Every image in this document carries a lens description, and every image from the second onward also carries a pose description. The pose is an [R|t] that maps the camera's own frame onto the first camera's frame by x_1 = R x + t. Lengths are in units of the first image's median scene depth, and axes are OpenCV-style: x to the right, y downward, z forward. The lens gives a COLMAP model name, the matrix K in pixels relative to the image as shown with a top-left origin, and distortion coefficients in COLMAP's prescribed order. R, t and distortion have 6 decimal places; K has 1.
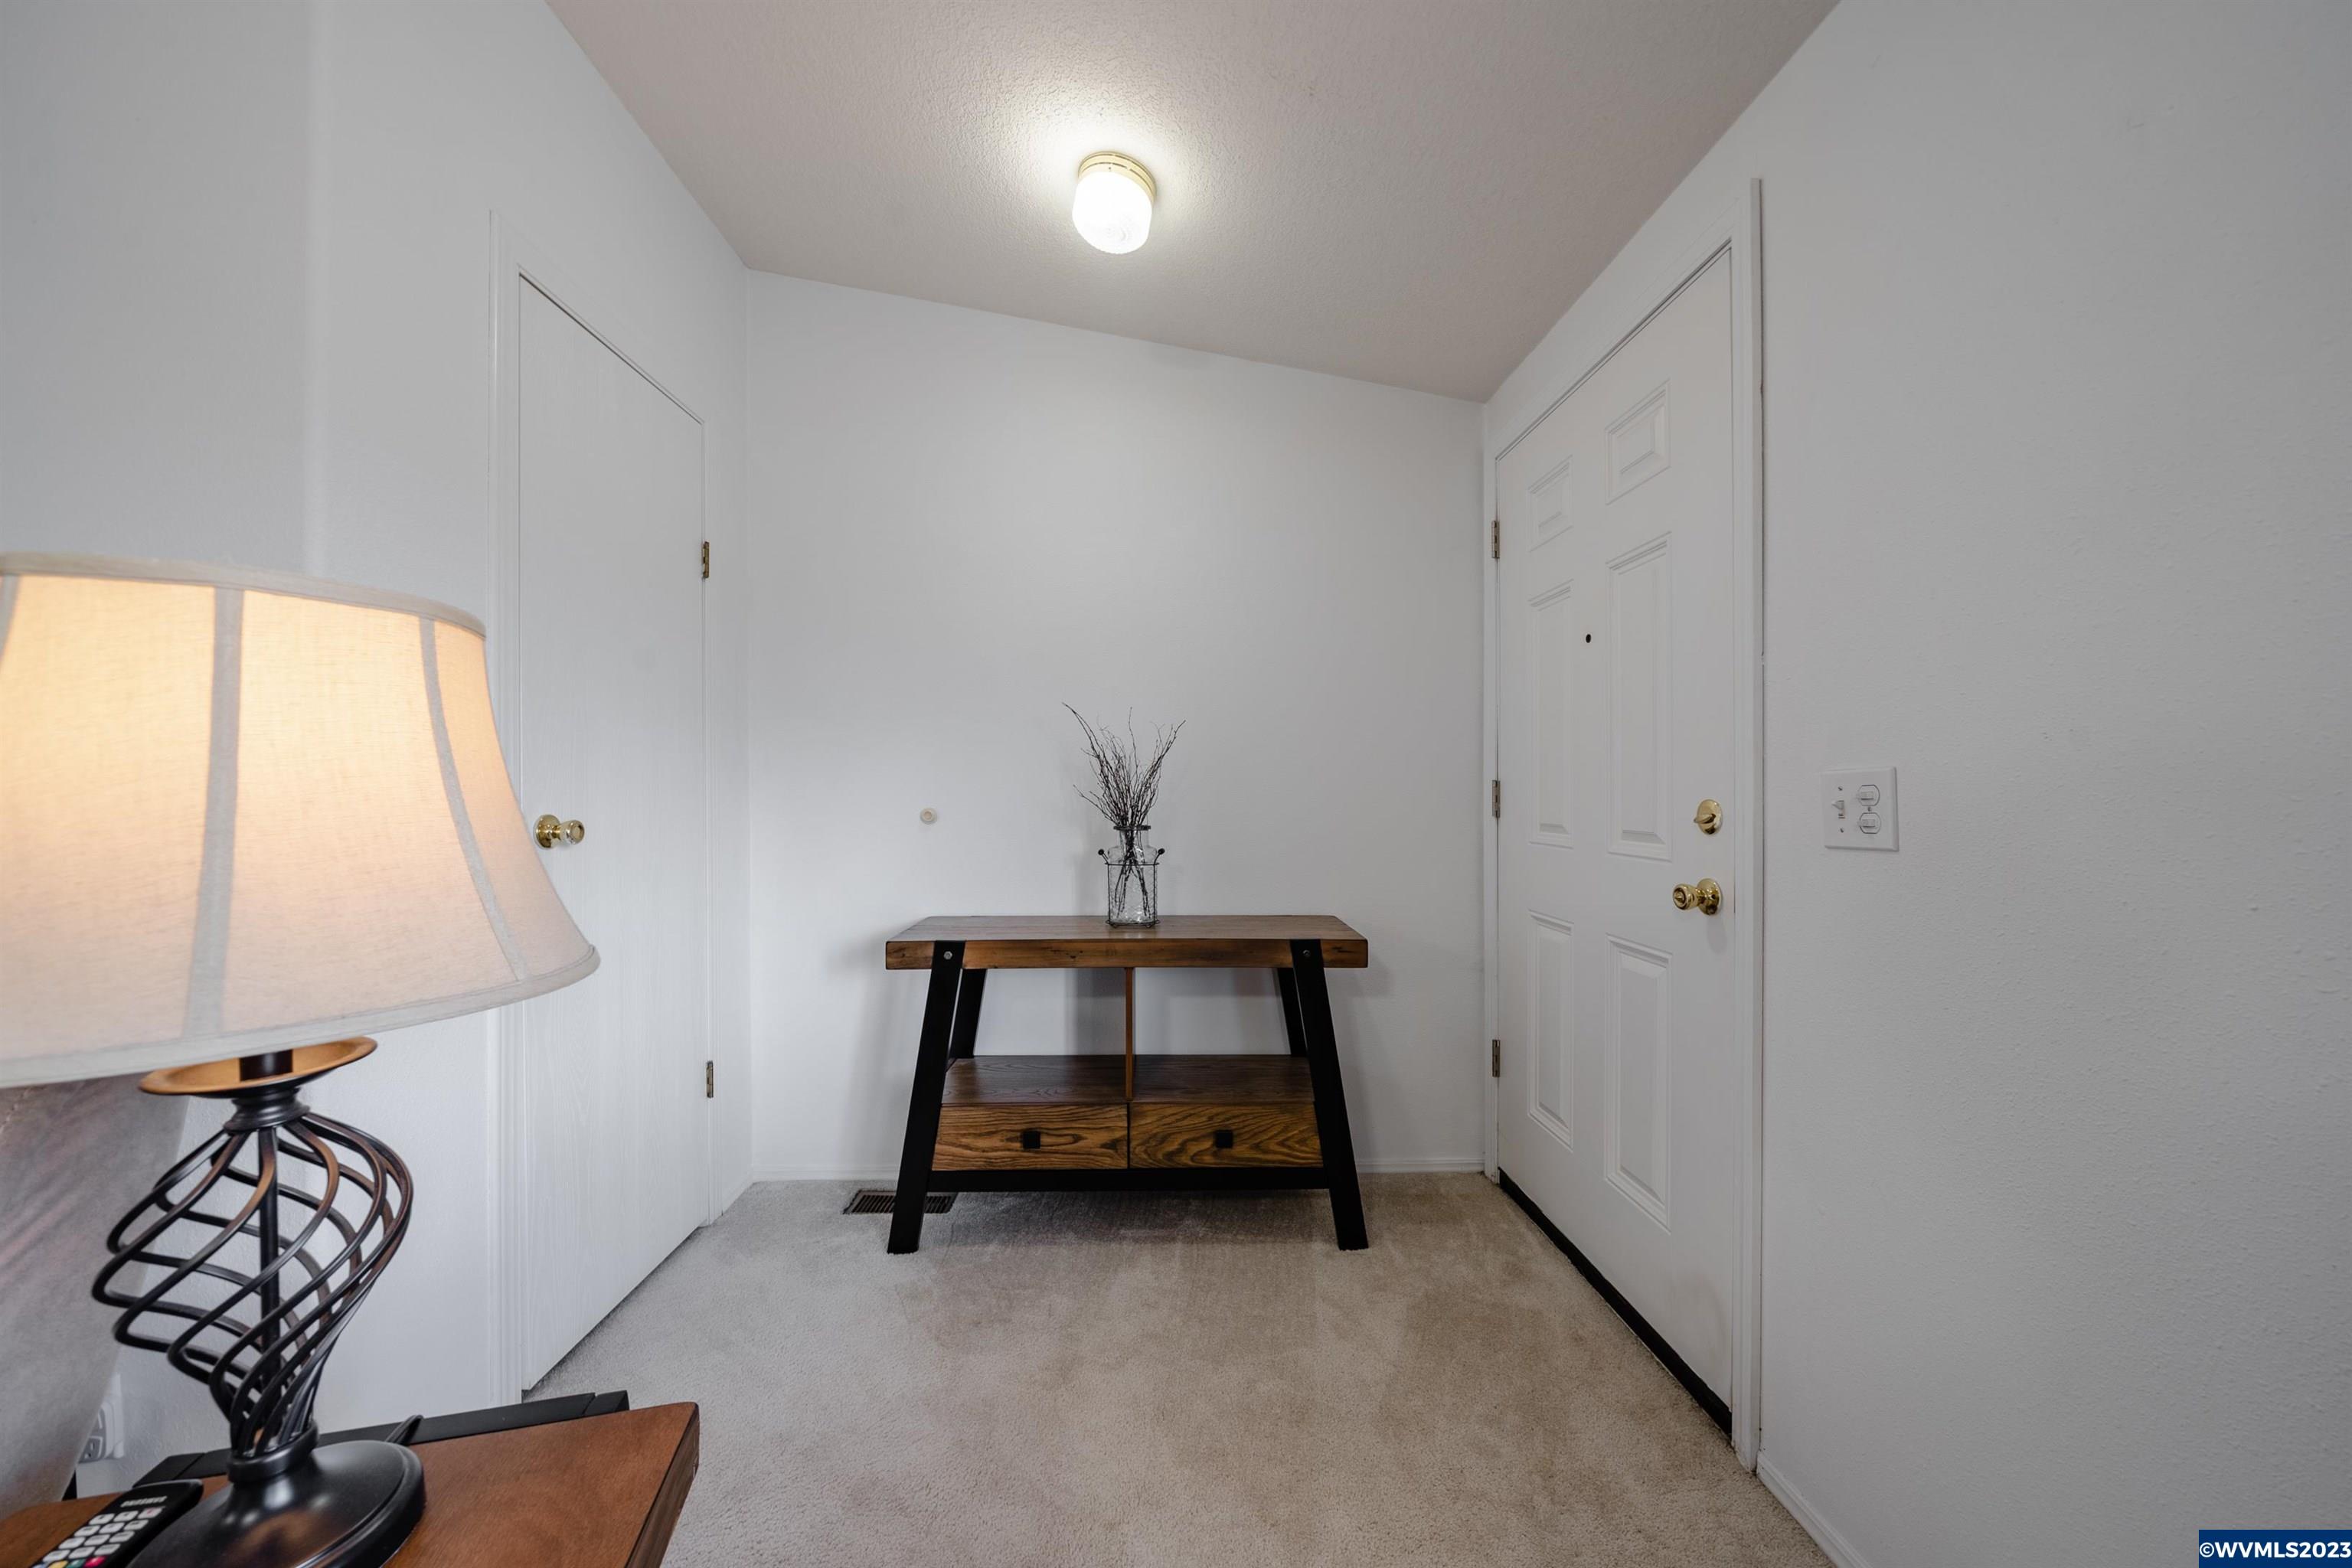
lens RADIAL K [[803.4, 0, 1172.9], [0, 803.4, 779.1], [0, 0, 1]] dist [-0.010983, -0.000049]
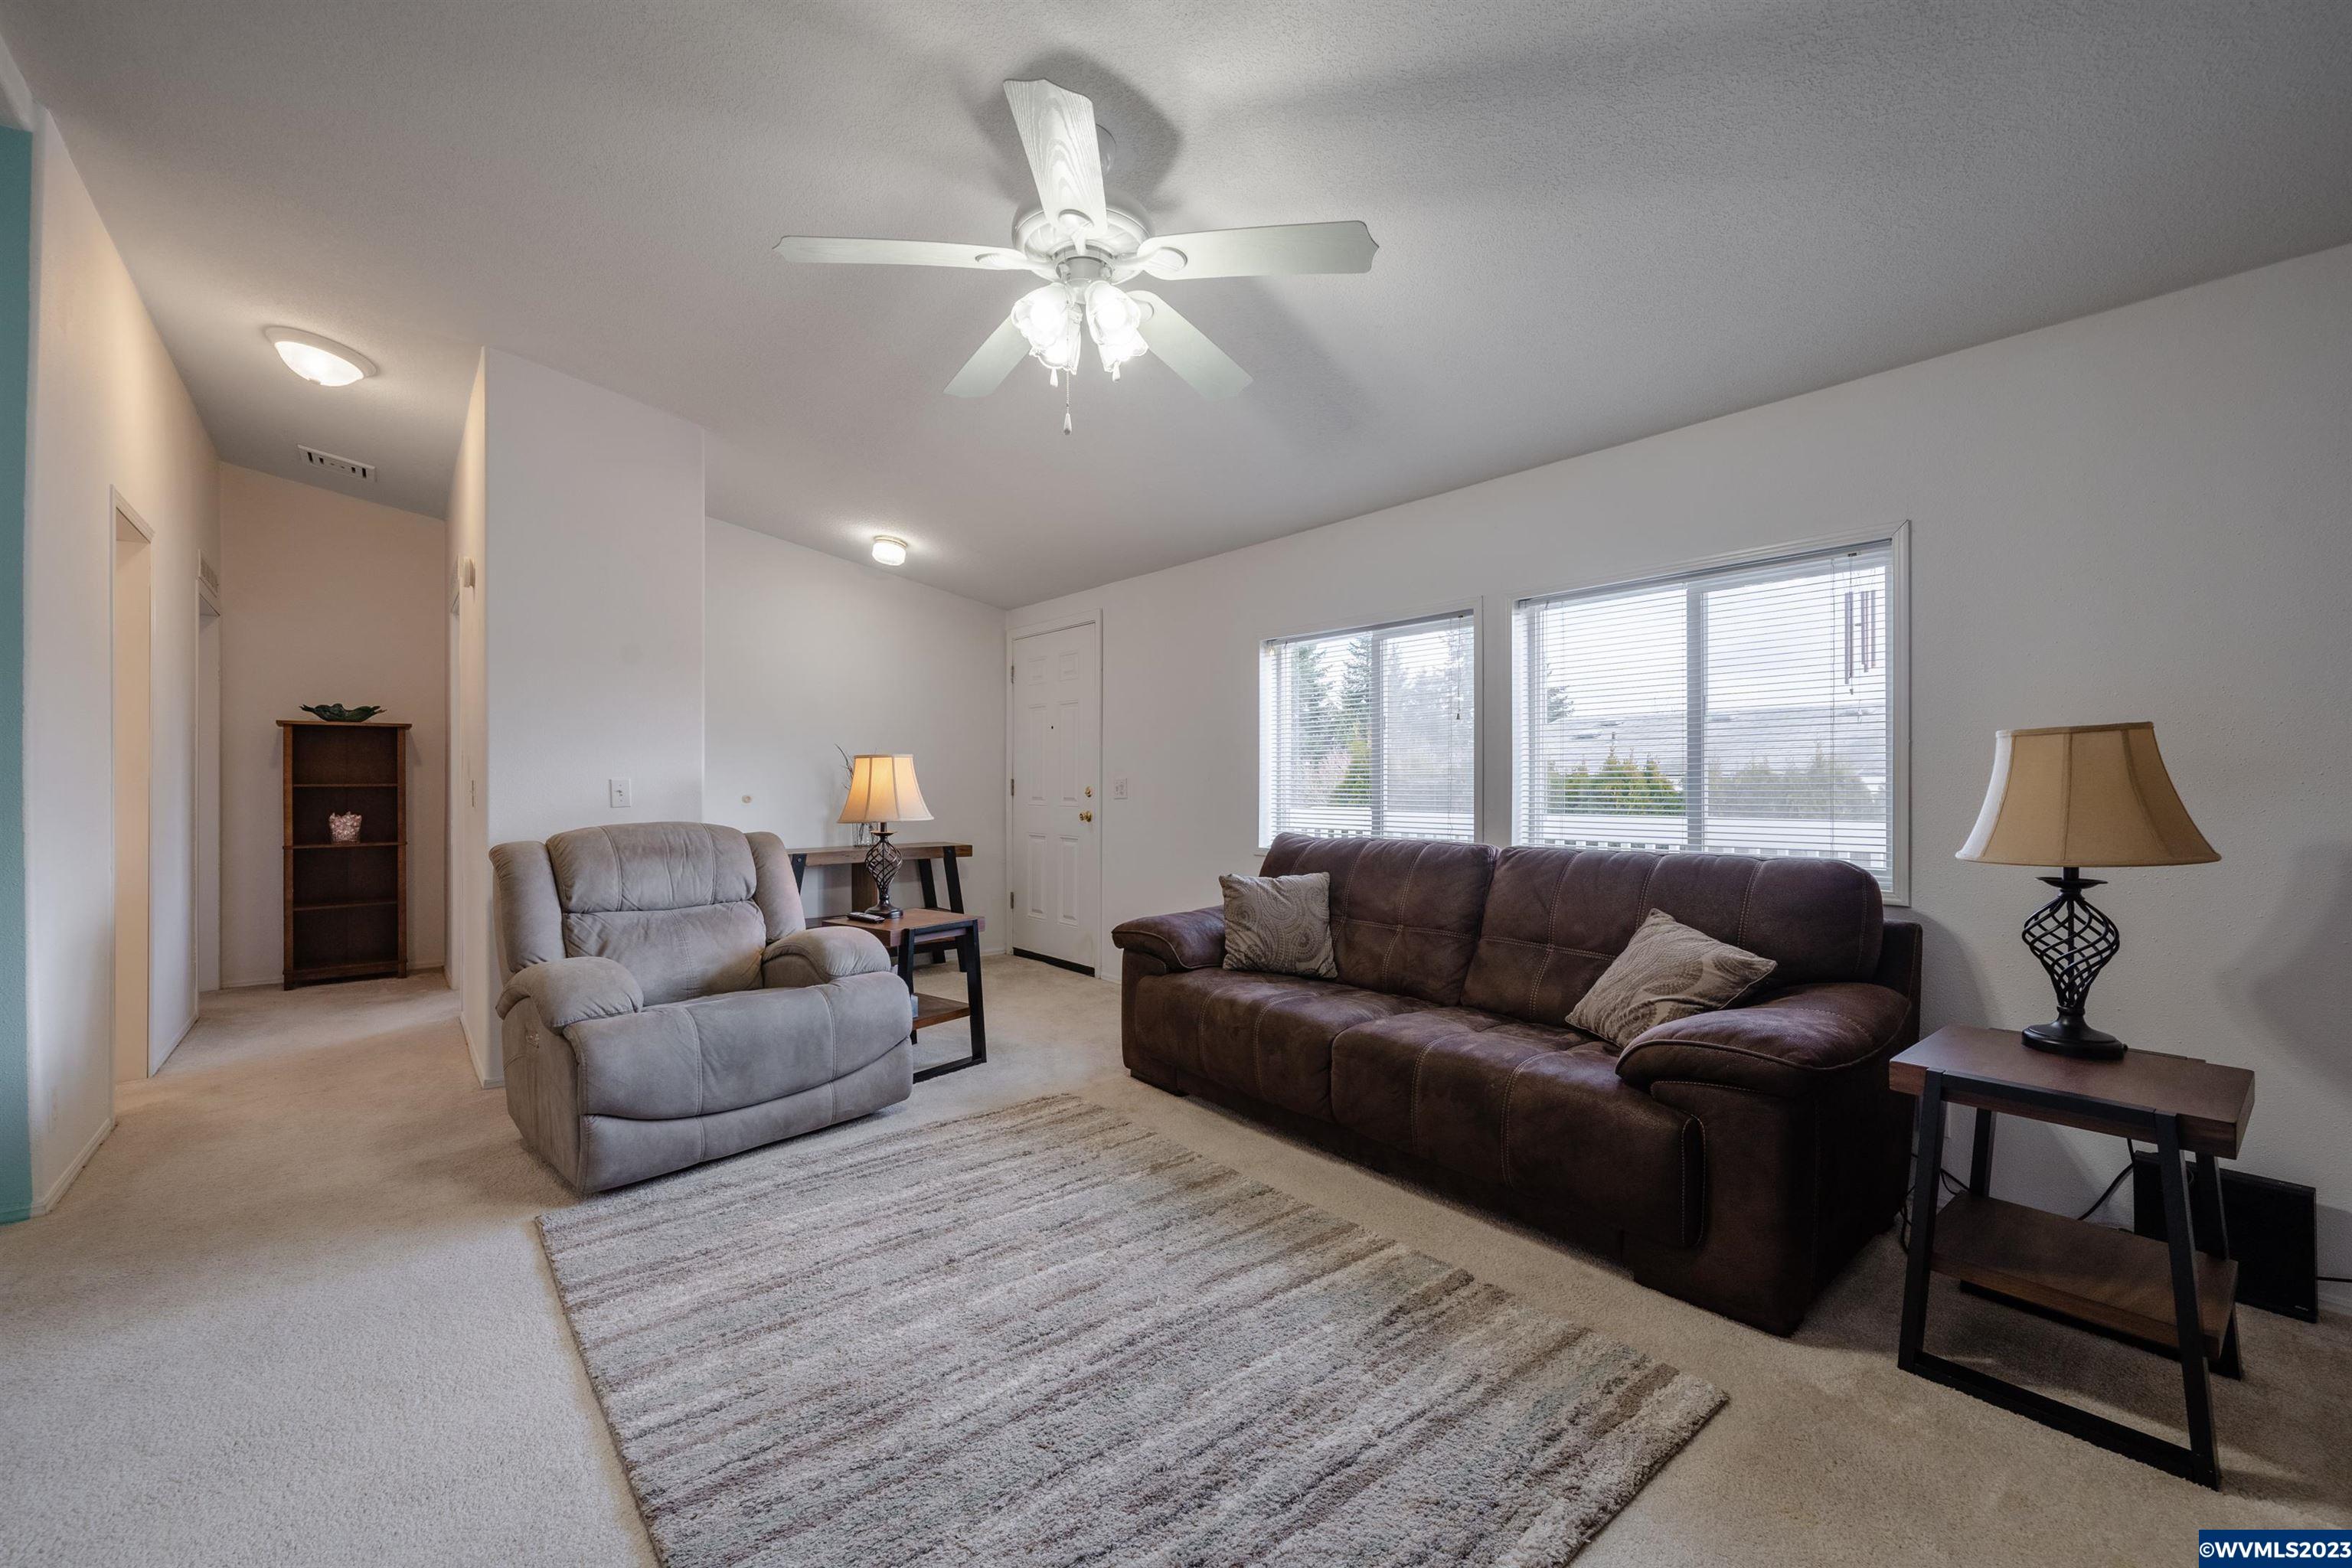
lens RADIAL K [[955.5, 0, 1176.0], [0, 955.5, 784.0], [0, 0, 1]] dist [0.001966, 0.000107]
pose [[0.783707, -0.005172, 0.621109, -1.088646], [-0.003614, 0.999910, 0.012886, -0.025982], [-0.621120, -0.012344, 0.783618, -1.683271]]
